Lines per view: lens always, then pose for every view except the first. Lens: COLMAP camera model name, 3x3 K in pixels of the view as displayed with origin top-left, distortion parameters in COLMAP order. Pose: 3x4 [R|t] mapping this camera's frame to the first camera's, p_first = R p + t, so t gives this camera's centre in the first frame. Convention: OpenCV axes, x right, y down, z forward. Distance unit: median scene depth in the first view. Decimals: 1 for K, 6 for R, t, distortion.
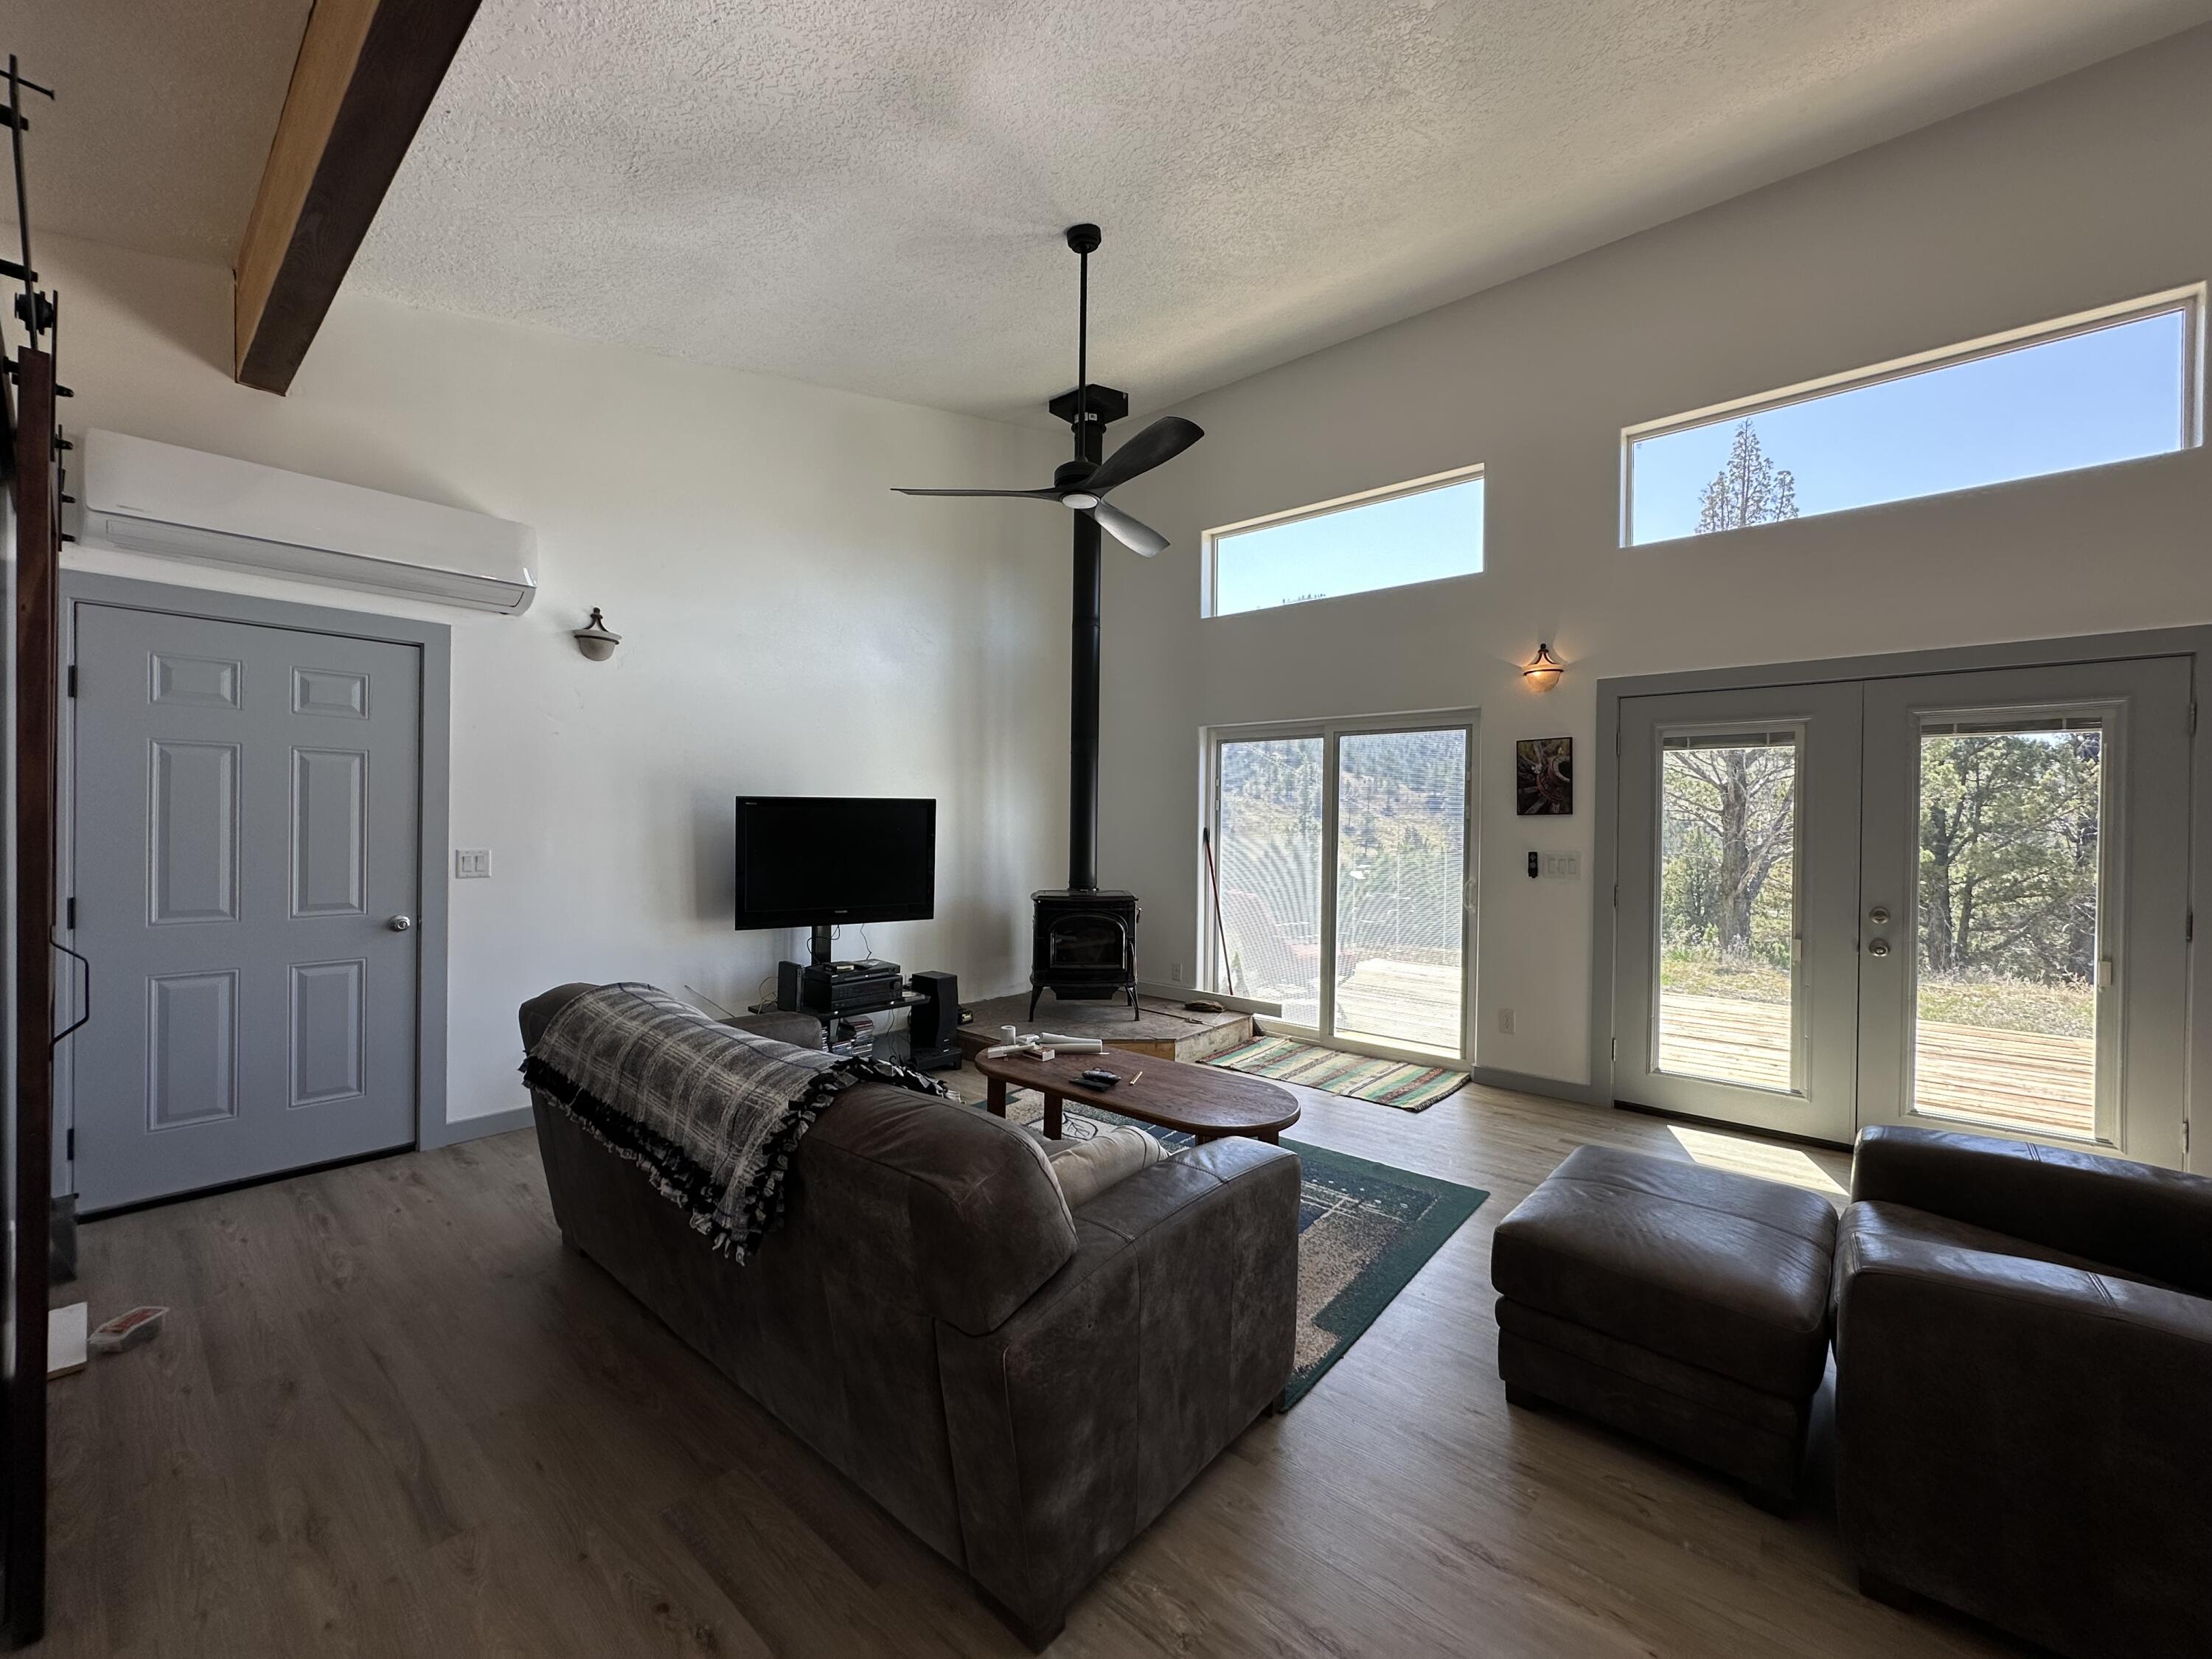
lens RADIAL K [[881.0, 0, 1102.1], [0, 881.0, 826.8], [0, 0, 1]] dist [-0.001921, 0.000597]
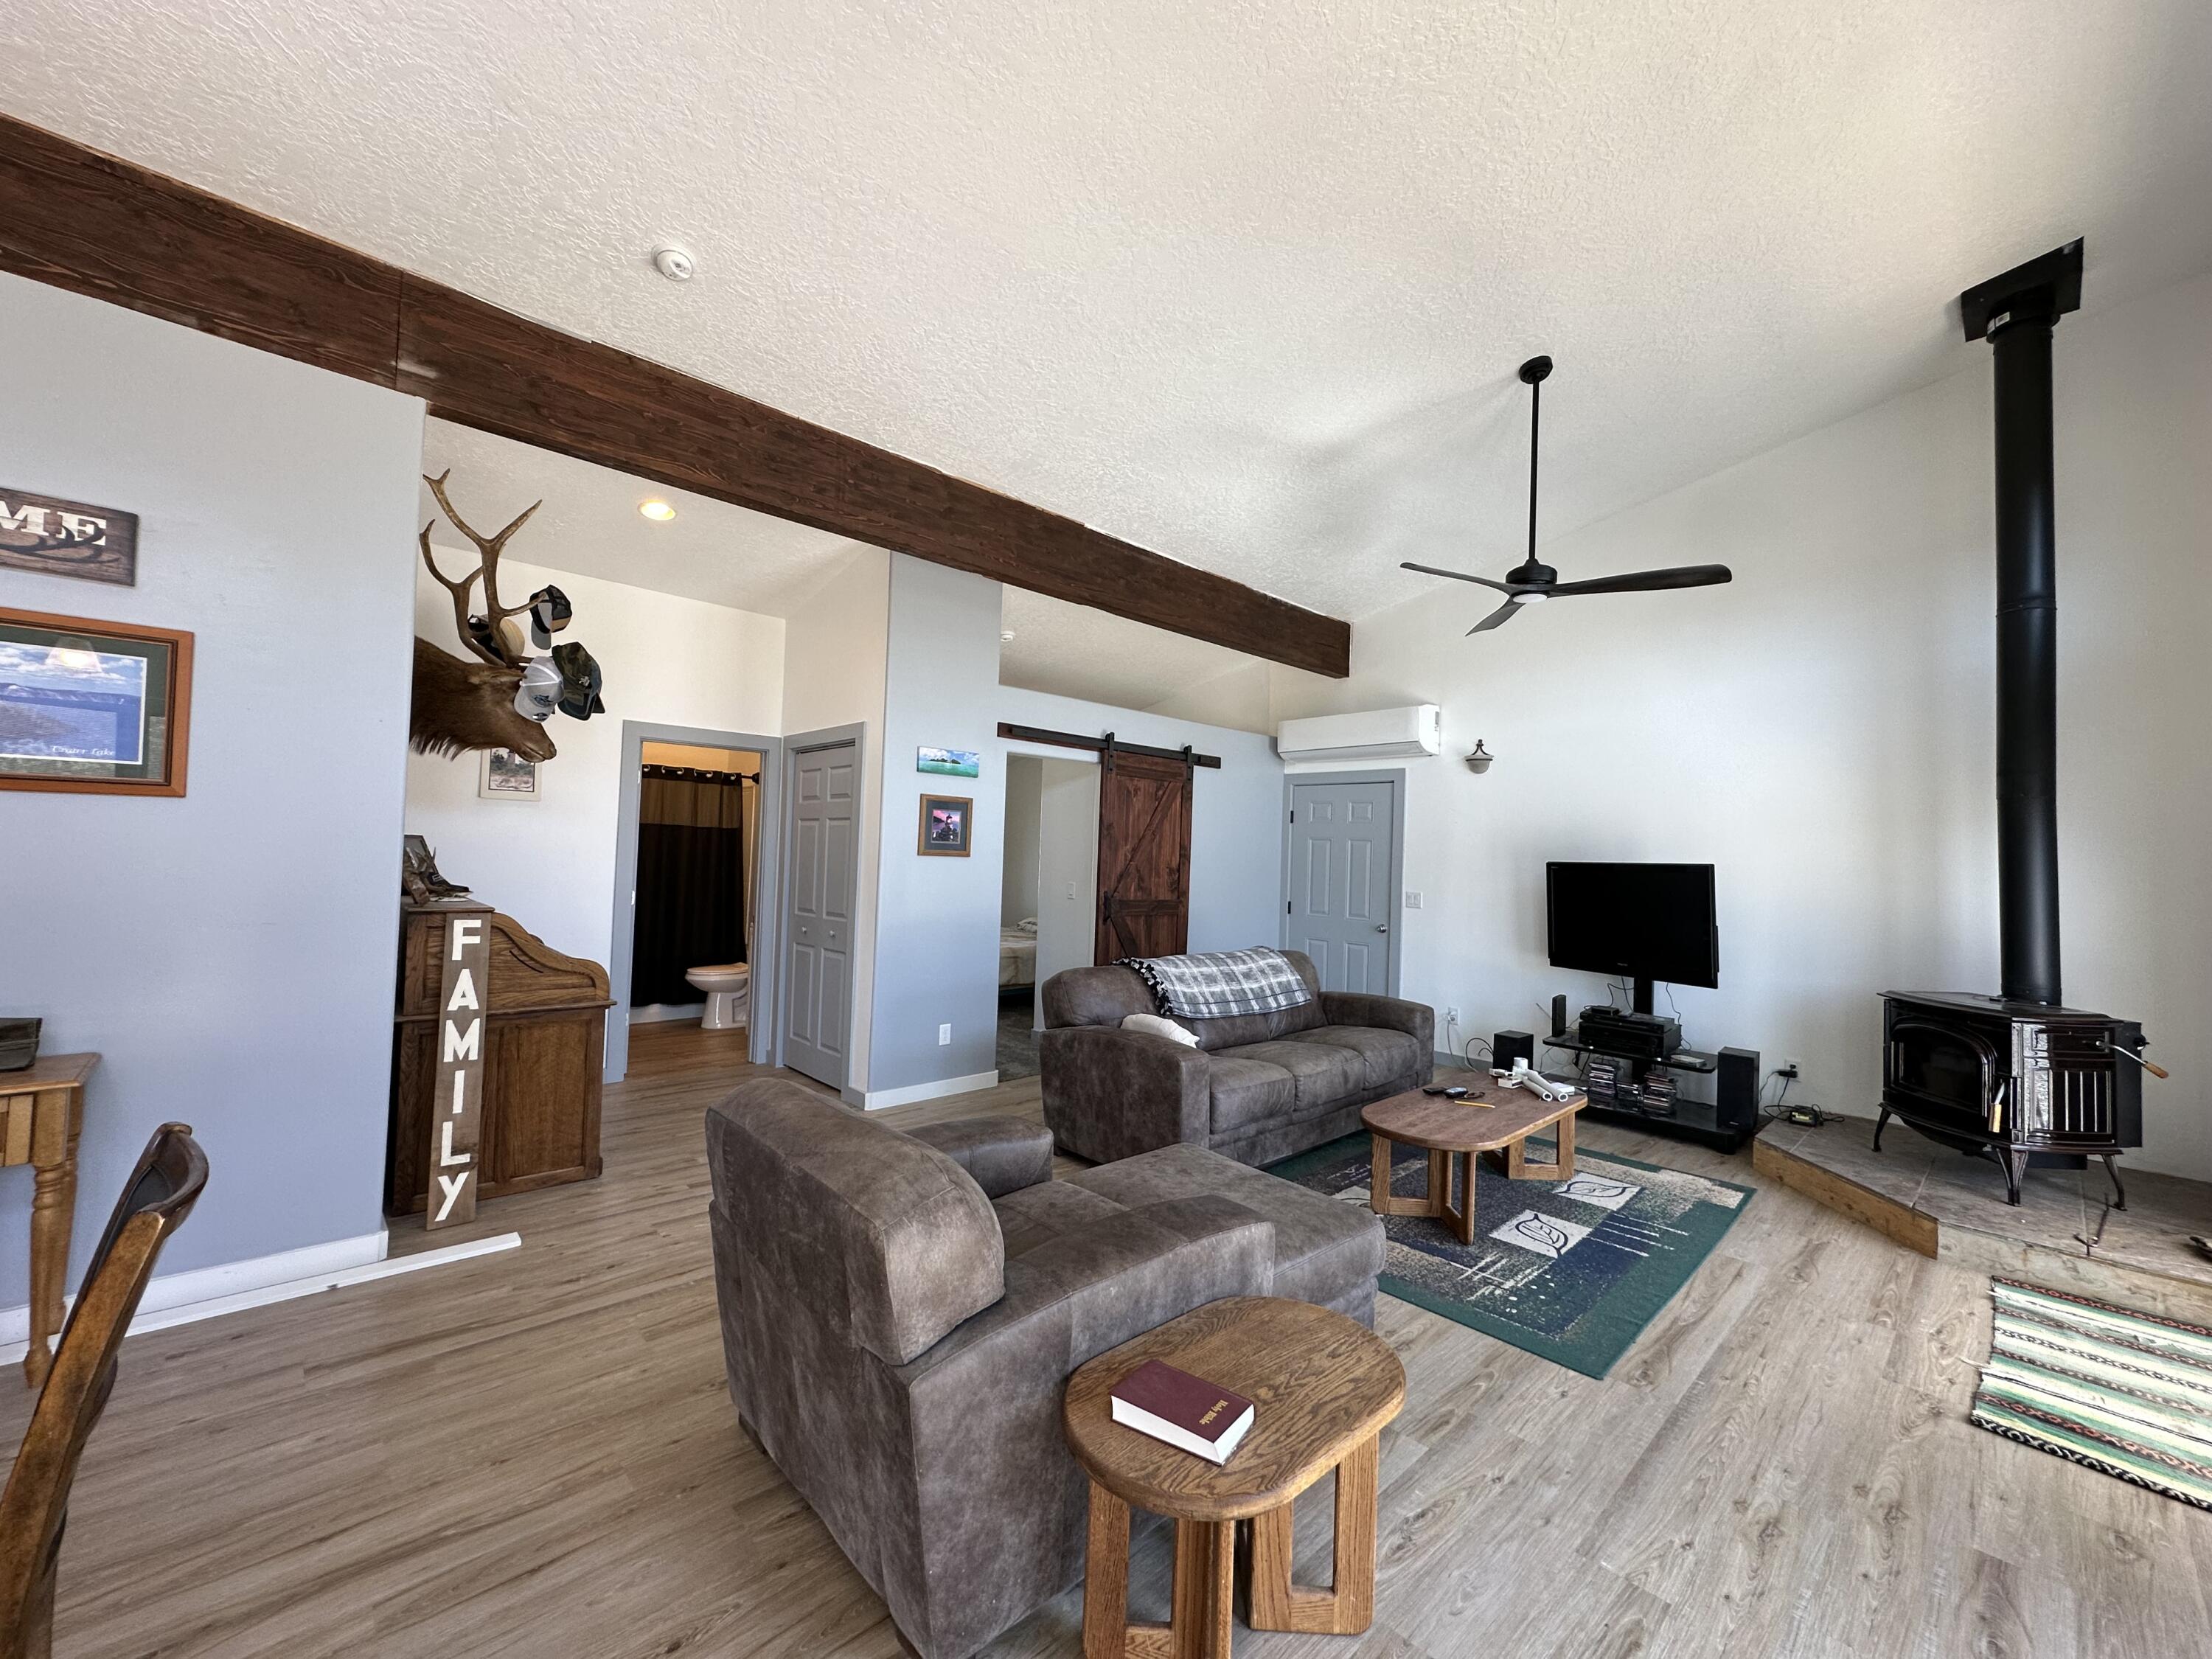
lens RADIAL K [[881.0, 0, 1105.1], [0, 881.0, 829.6], [0, 0, 1]] dist [-0.001921, 0.000597]
pose [[-0.113222, -0.043520, -0.992616, 0.923389], [-0.042331, 0.998344, -0.038943, -0.003902], [0.992668, 0.037610, -0.114876, 0.476946]]
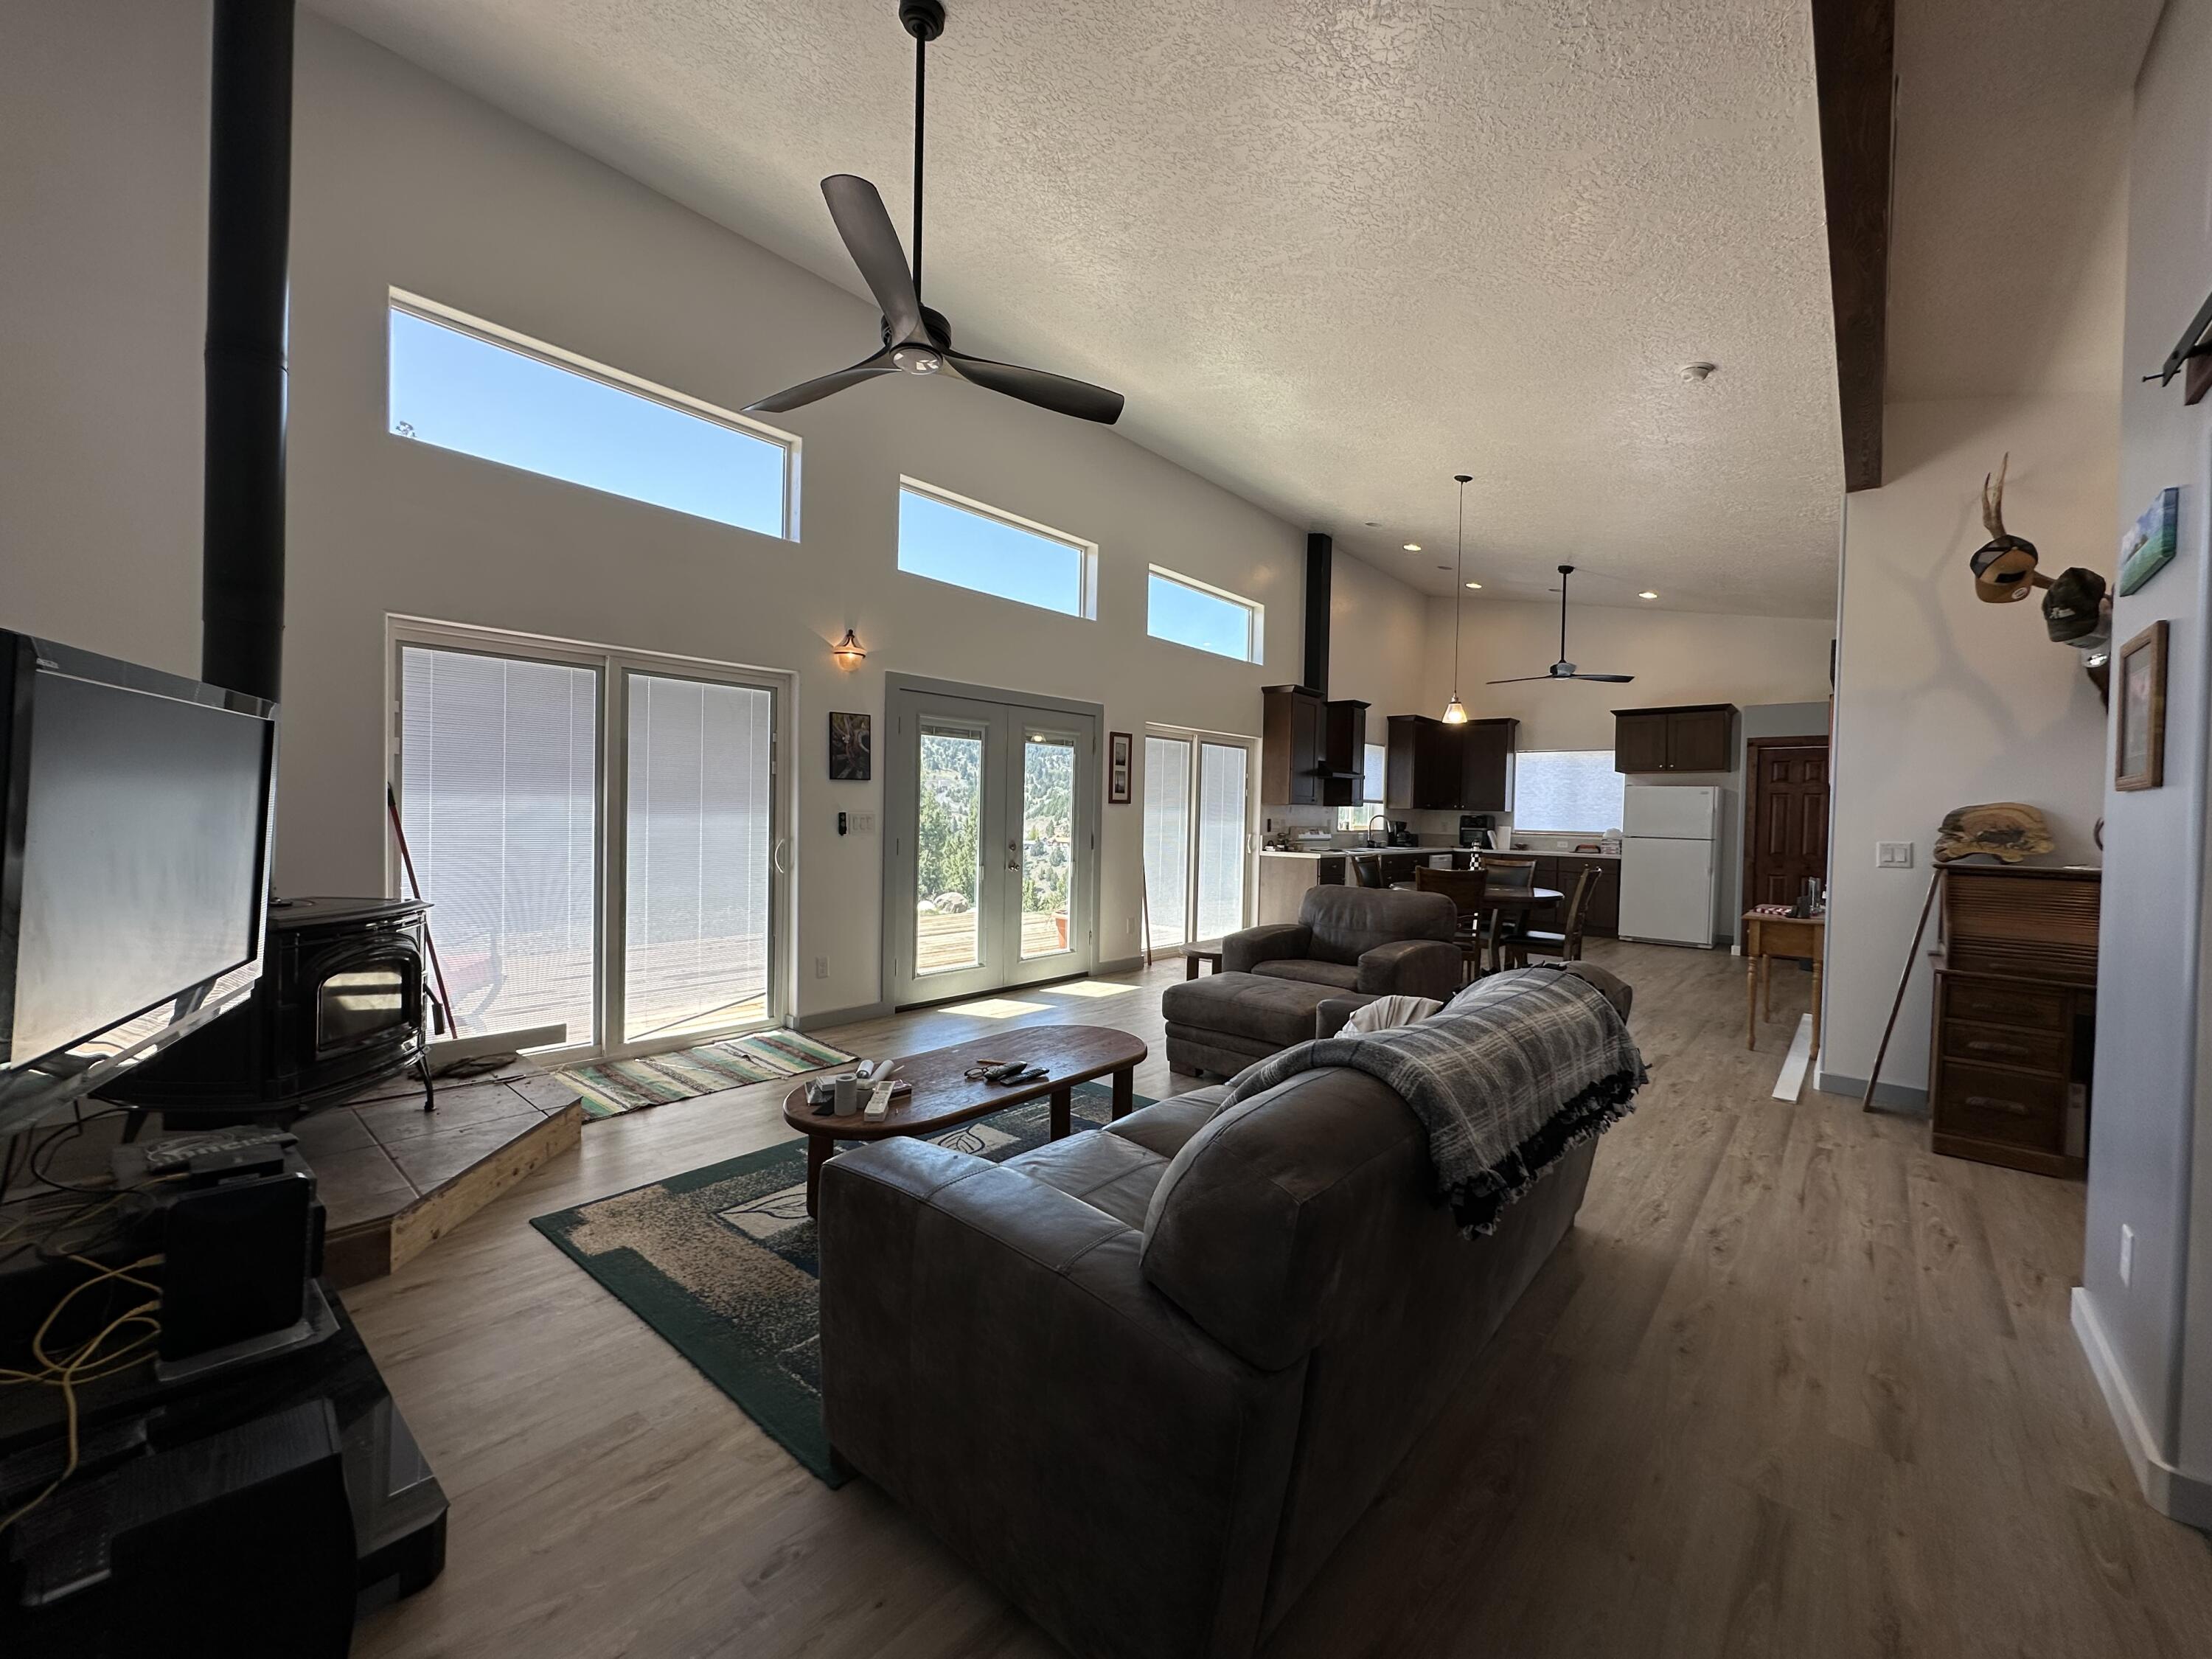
lens RADIAL K [[881.0, 0, 1108.1], [0, 881.0, 828.7], [0, 0, 1]] dist [-0.001921, 0.000597]
pose [[0.007722, -0.030070, 0.999518, -0.642945], [-0.015922, 0.999417, 0.030190, 0.009768], [-0.999843, -0.016147, 0.007238, 0.656237]]
